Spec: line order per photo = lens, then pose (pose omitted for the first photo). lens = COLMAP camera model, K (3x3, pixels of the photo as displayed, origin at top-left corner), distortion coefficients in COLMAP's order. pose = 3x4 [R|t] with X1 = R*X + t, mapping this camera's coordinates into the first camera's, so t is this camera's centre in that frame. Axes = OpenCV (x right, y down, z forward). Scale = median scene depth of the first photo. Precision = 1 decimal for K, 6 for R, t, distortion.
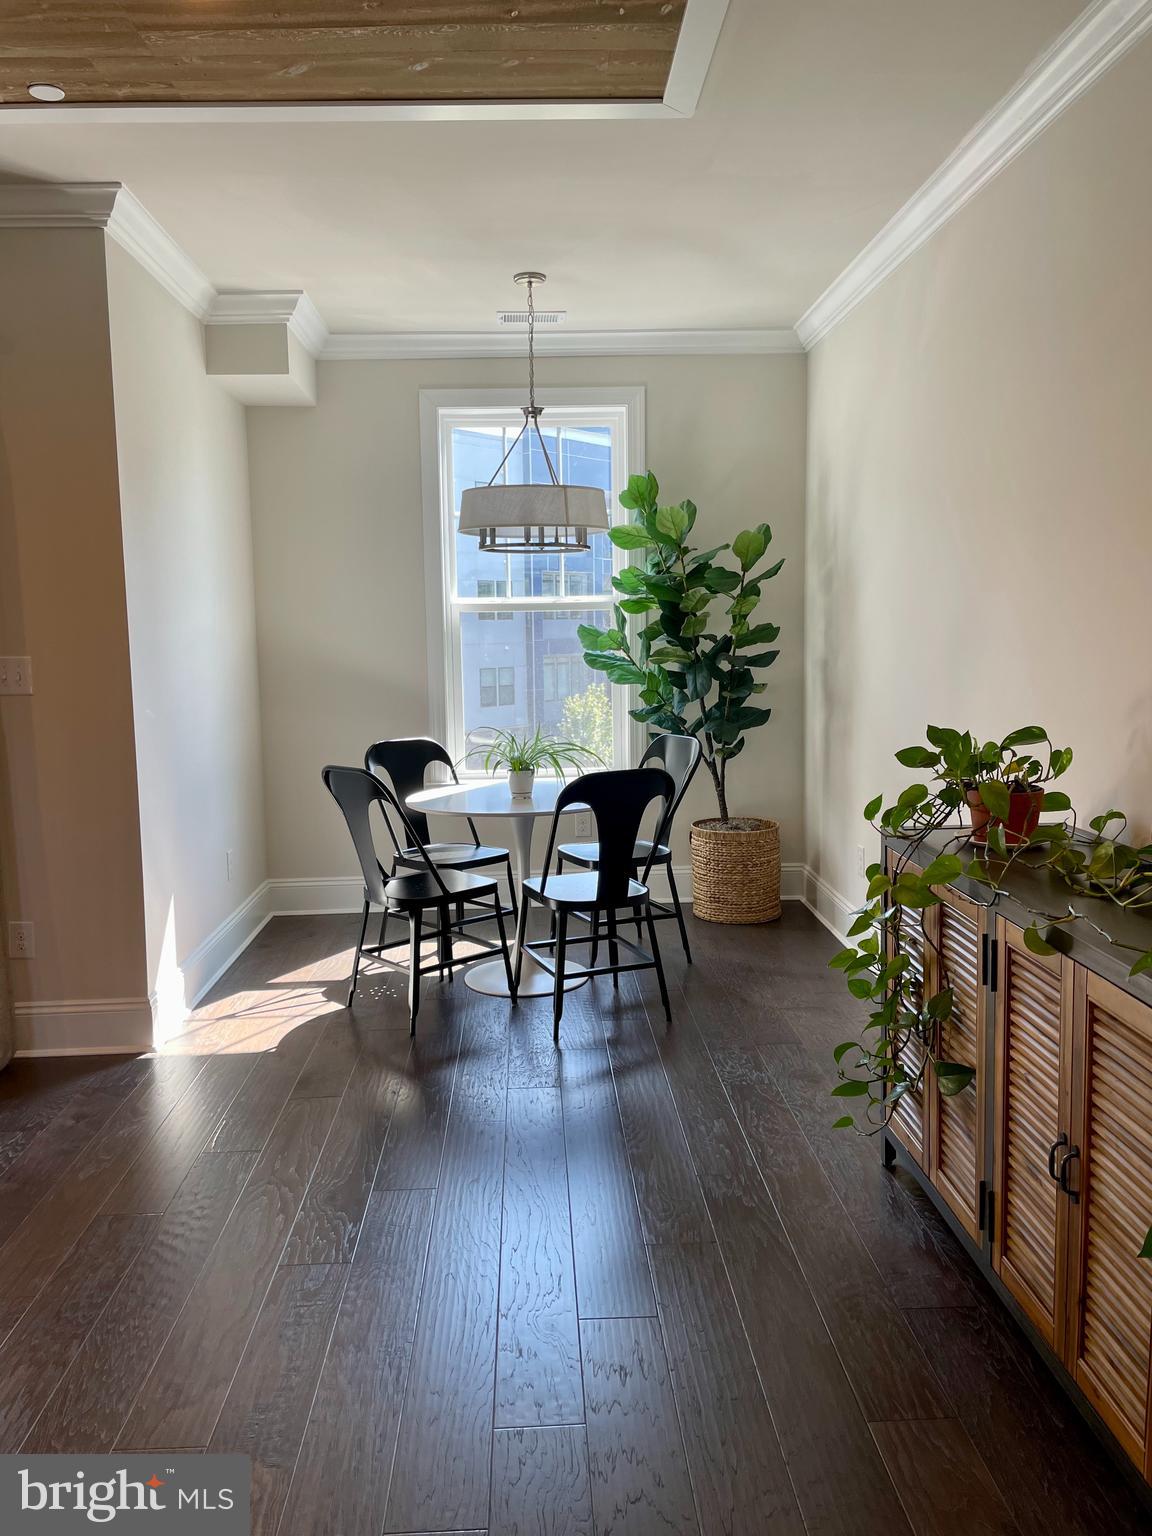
lens RADIAL K [[1169.6, 0, 578.0], [0, 1169.6, 758.4], [0, 0, 1]] dist [0.100695, -0.134095]
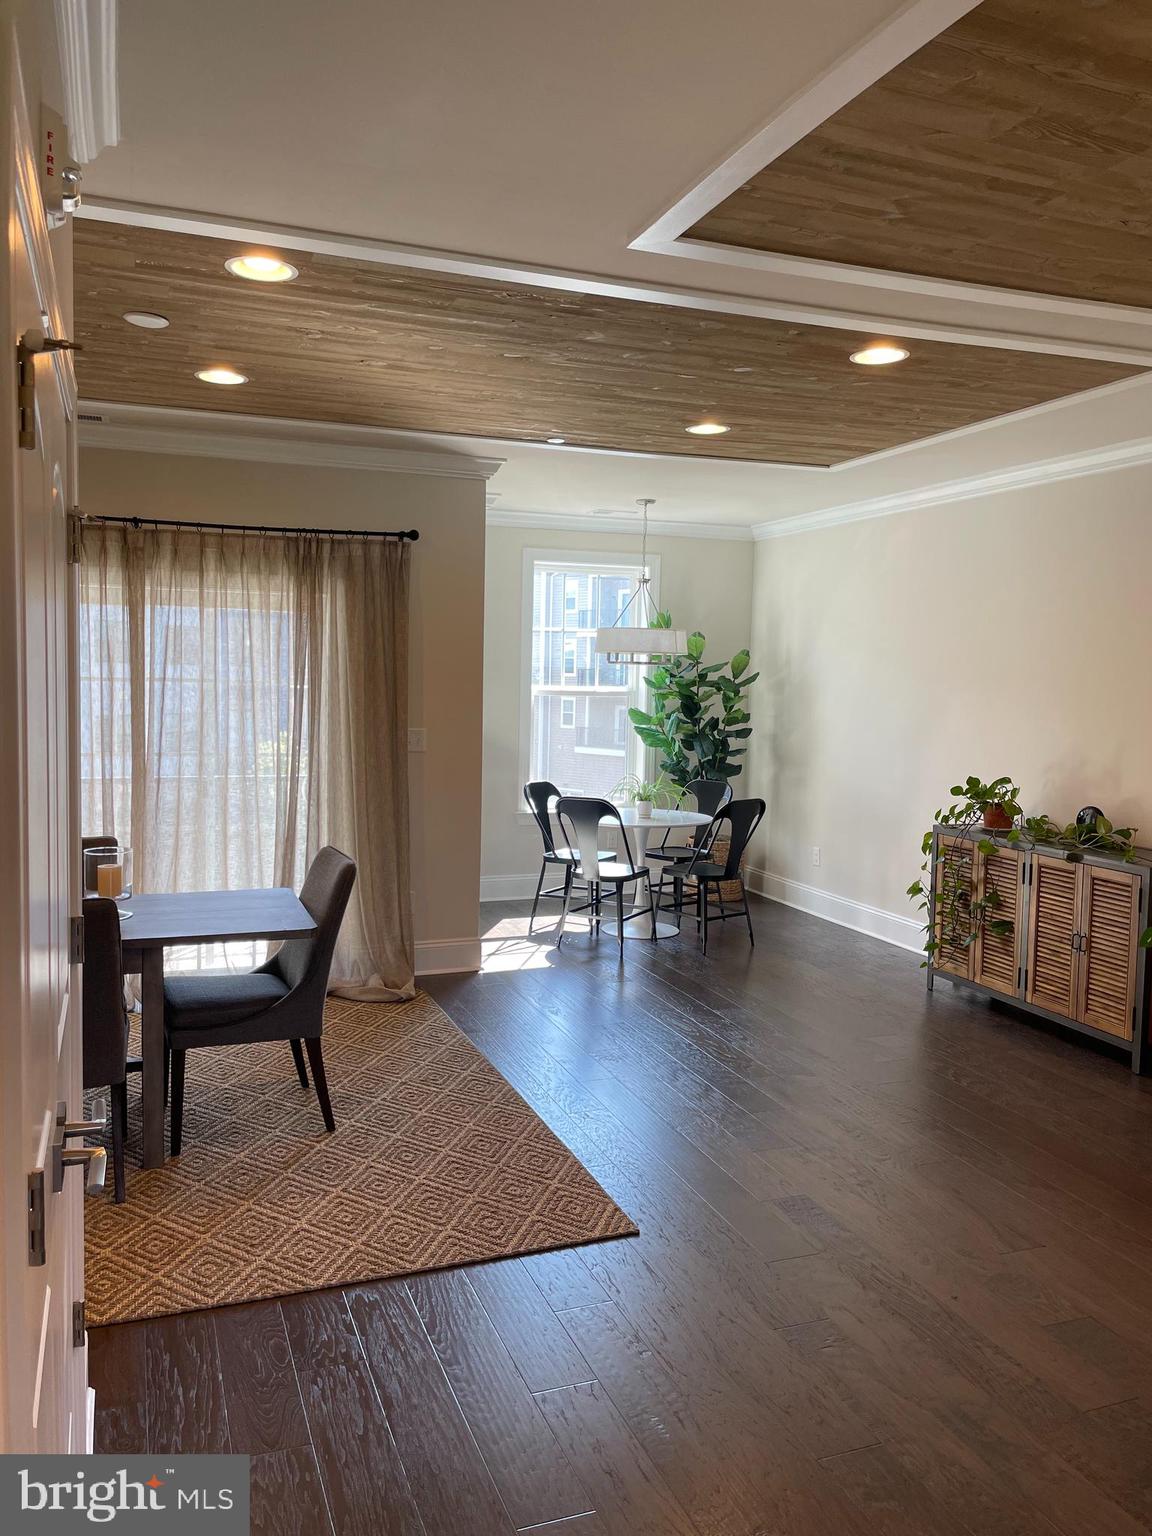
lens RADIAL K [[1169.6, 0, 578.0], [0, 1169.6, 758.4], [0, 0, 1]] dist [0.100695, -0.134095]
pose [[0.947836, 0.016017, 0.318356, -0.639898], [-0.002384, 0.999065, -0.043167, 0.021137], [-0.318750, 0.040156, 0.946988, -0.499294]]
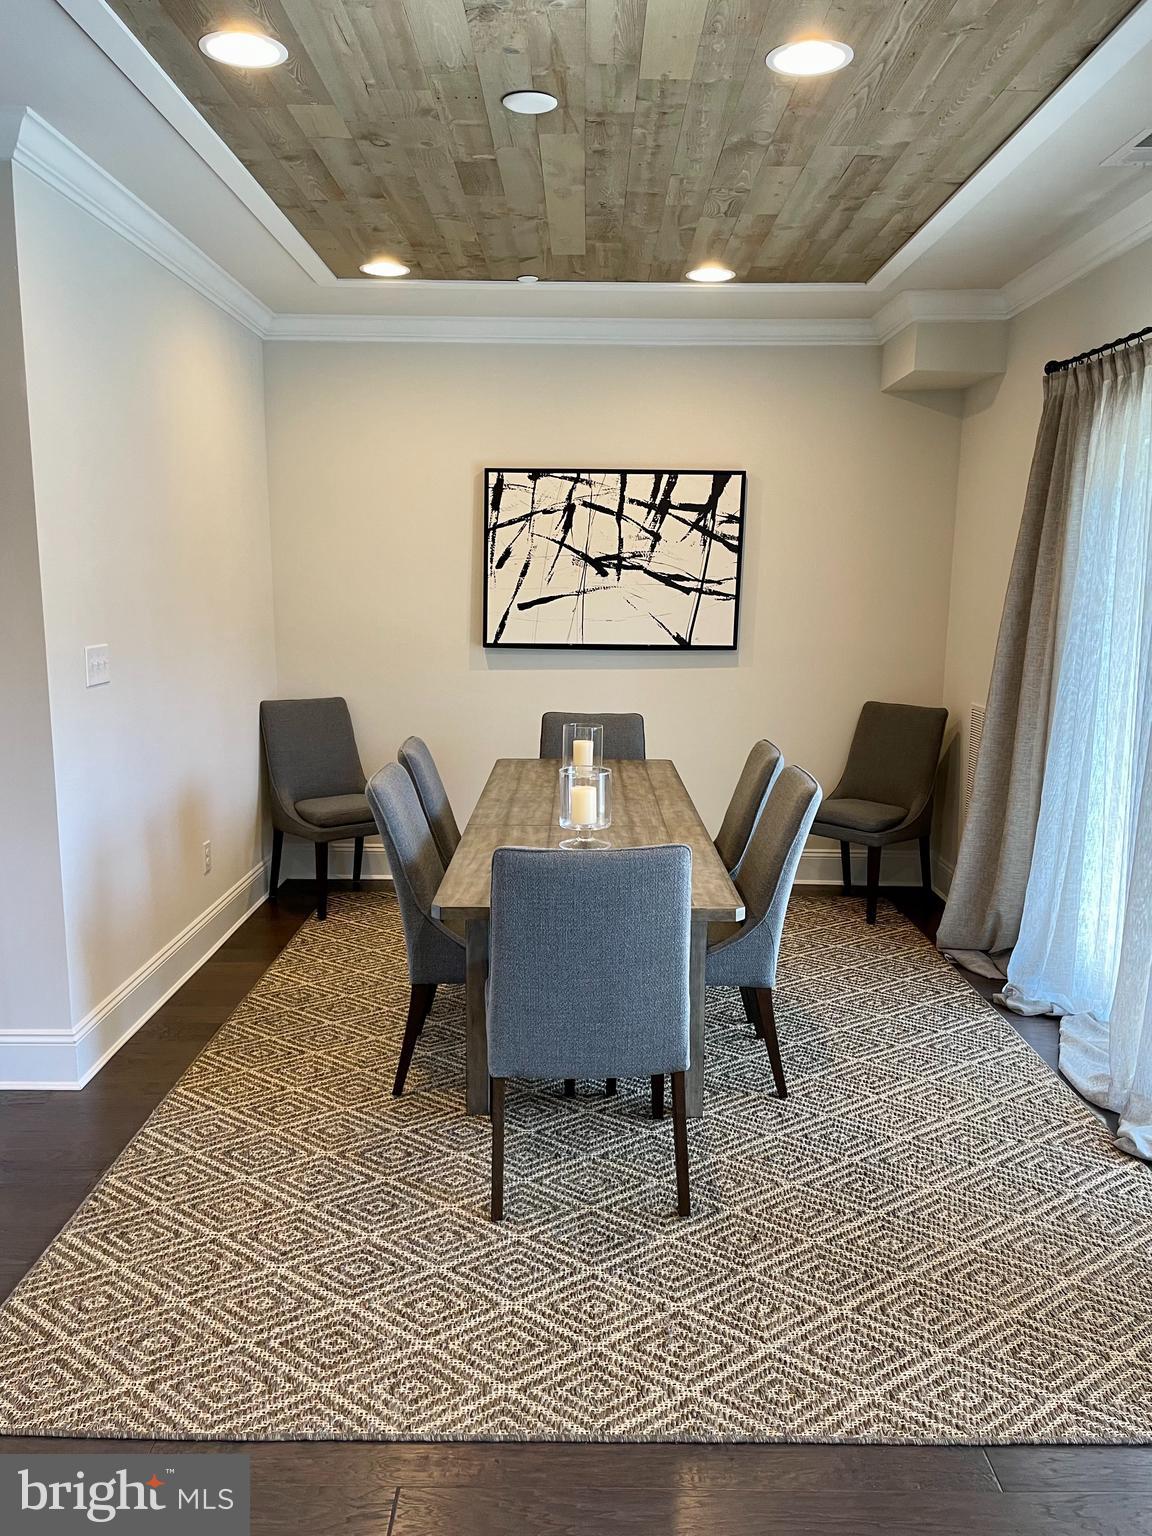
lens RADIAL K [[1171.7, 0, 573.7], [0, 1171.7, 768.6], [0, 0, 1]] dist [0.105253, -0.144715]
pose [[-0.051155, 0.176689, -0.982936, 0.038593], [-0.120092, 0.975995, 0.181692, -0.082672], [0.991444, 0.127338, -0.028708, 0.450514]]
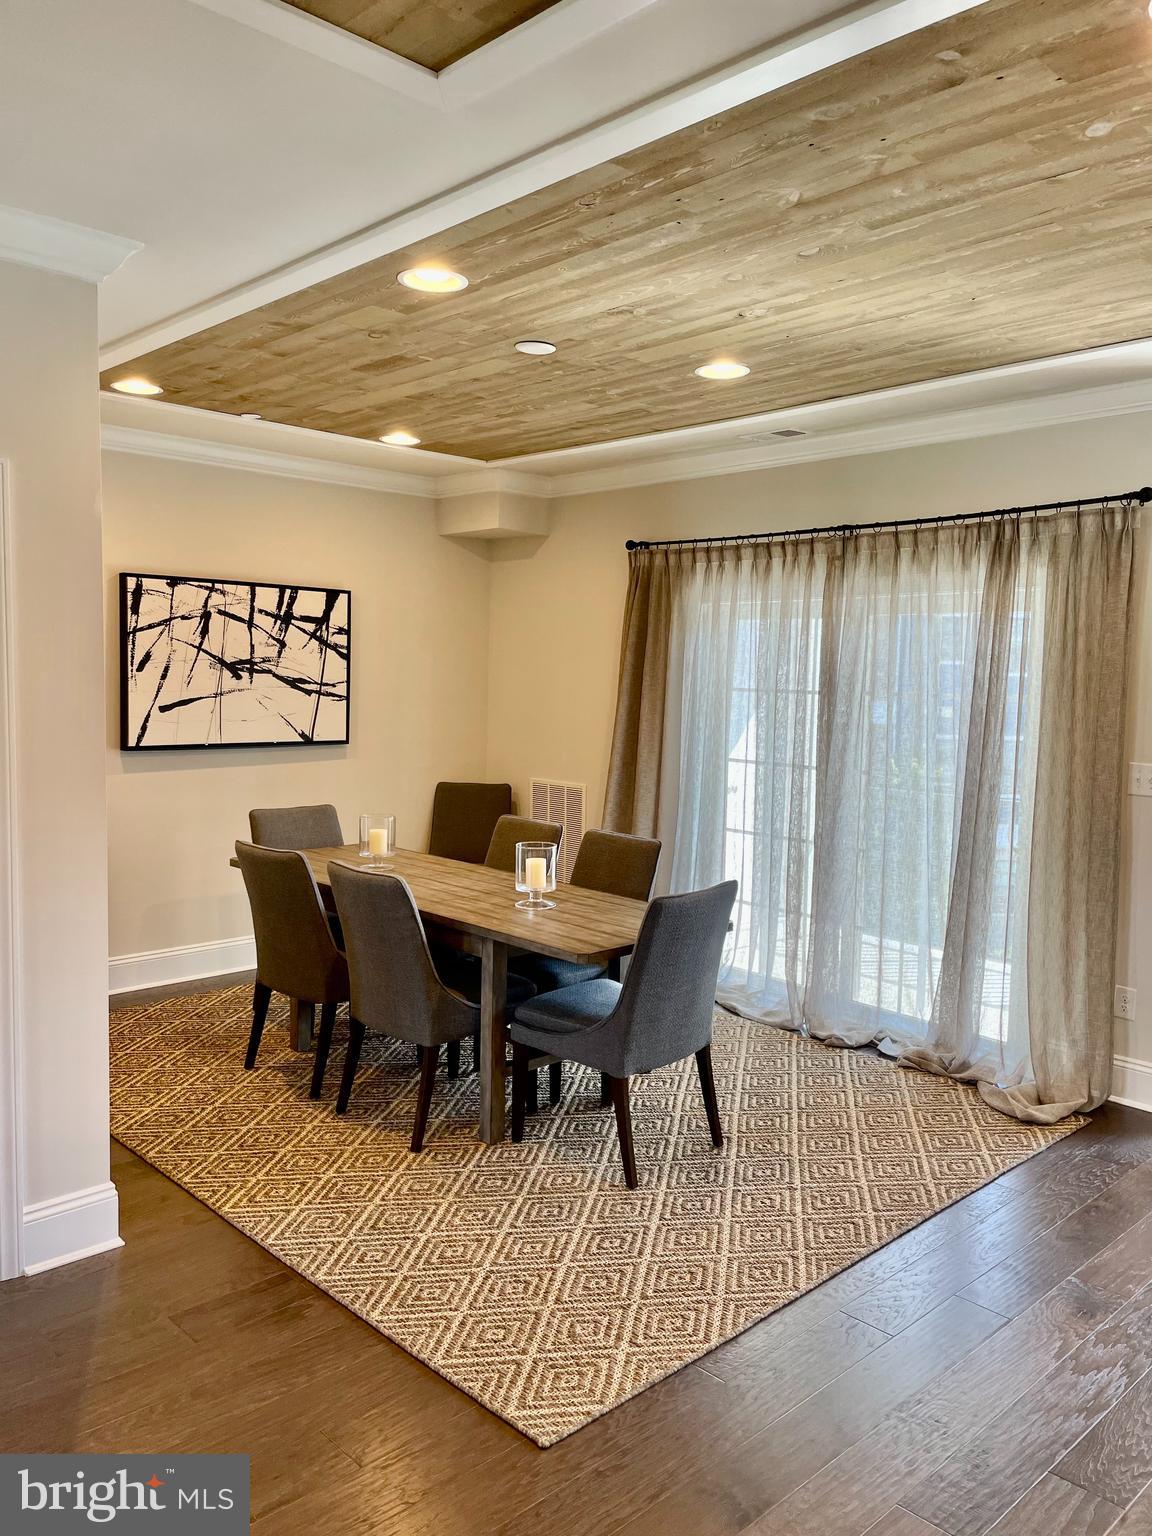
lens RADIAL K [[1169.6, 0, 578.0], [0, 1169.6, 758.4], [0, 0, 1]] dist [0.100695, -0.134095]
pose [[0.660021, 0.087213, -0.746168, 0.025262], [-0.115559, 0.993204, 0.013869, -0.033912], [0.742306, 0.077072, 0.665614, -0.167307]]
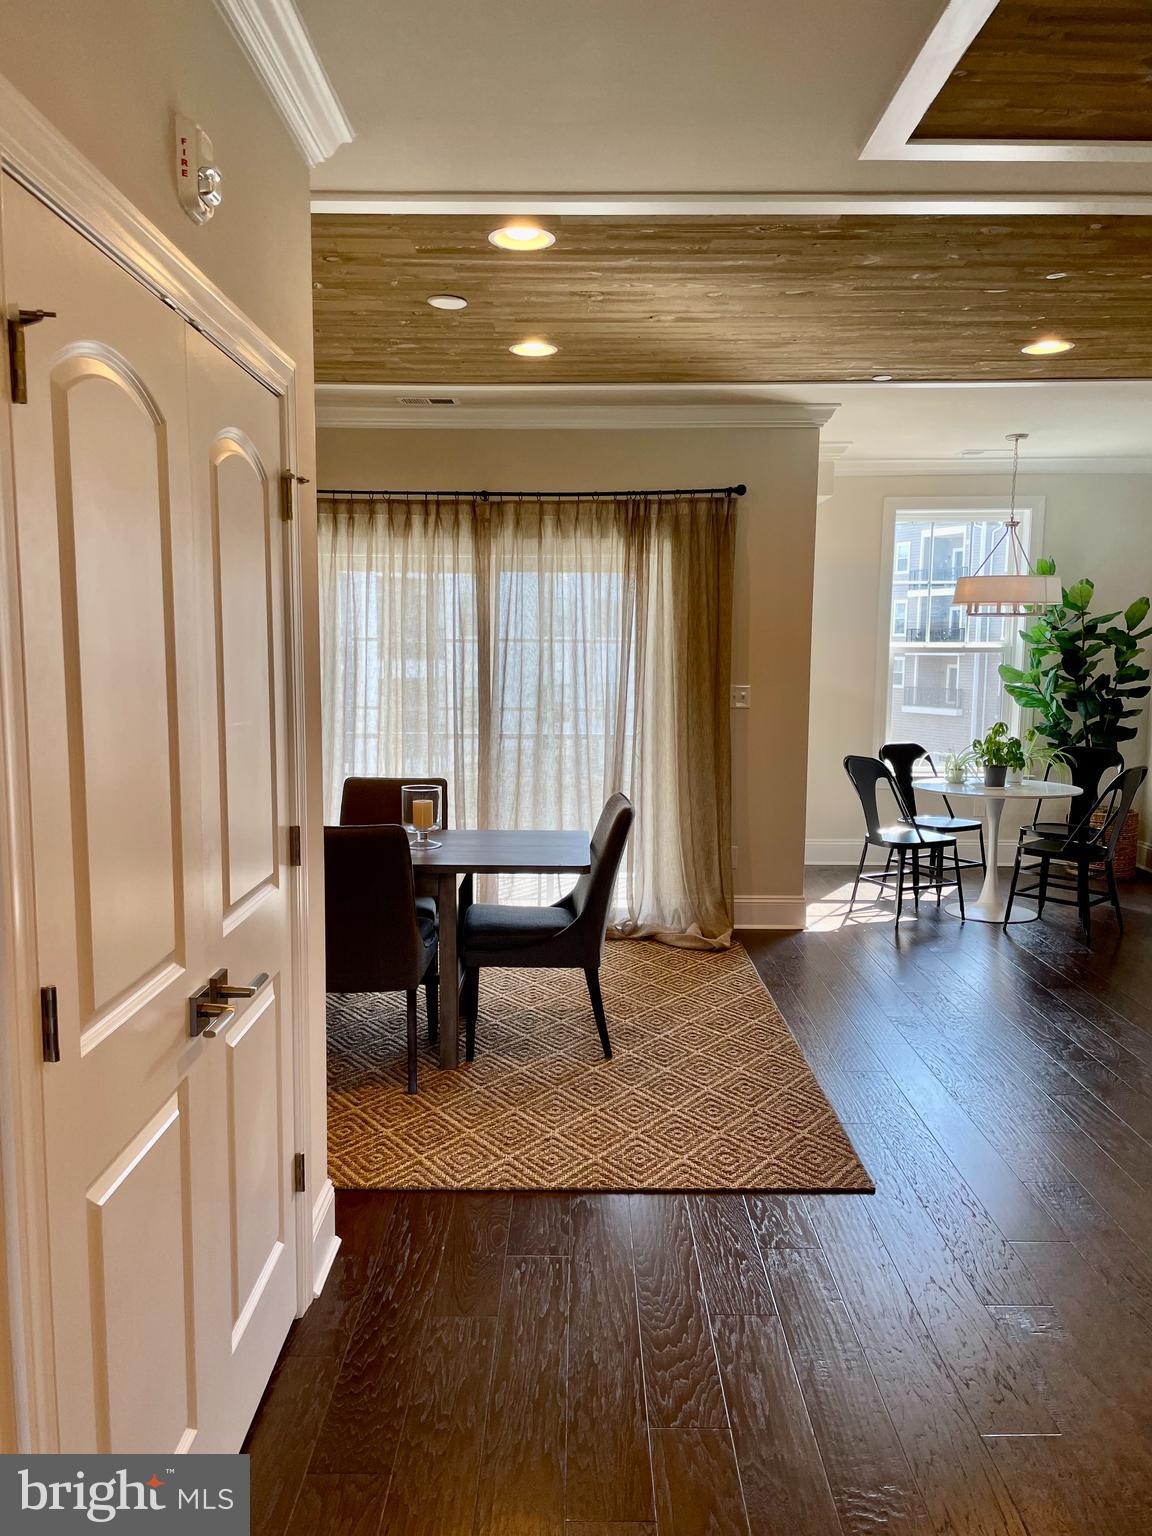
lens RADIAL K [[1171.7, 0, 573.7], [0, 1171.7, 768.6], [0, 0, 1]] dist [0.105253, -0.144715]
pose [[0.998730, 0.027926, -0.041934, -0.523307], [-0.028119, 0.999596, -0.004036, 0.036842], [0.041804, 0.005210, 0.999112, -0.528777]]
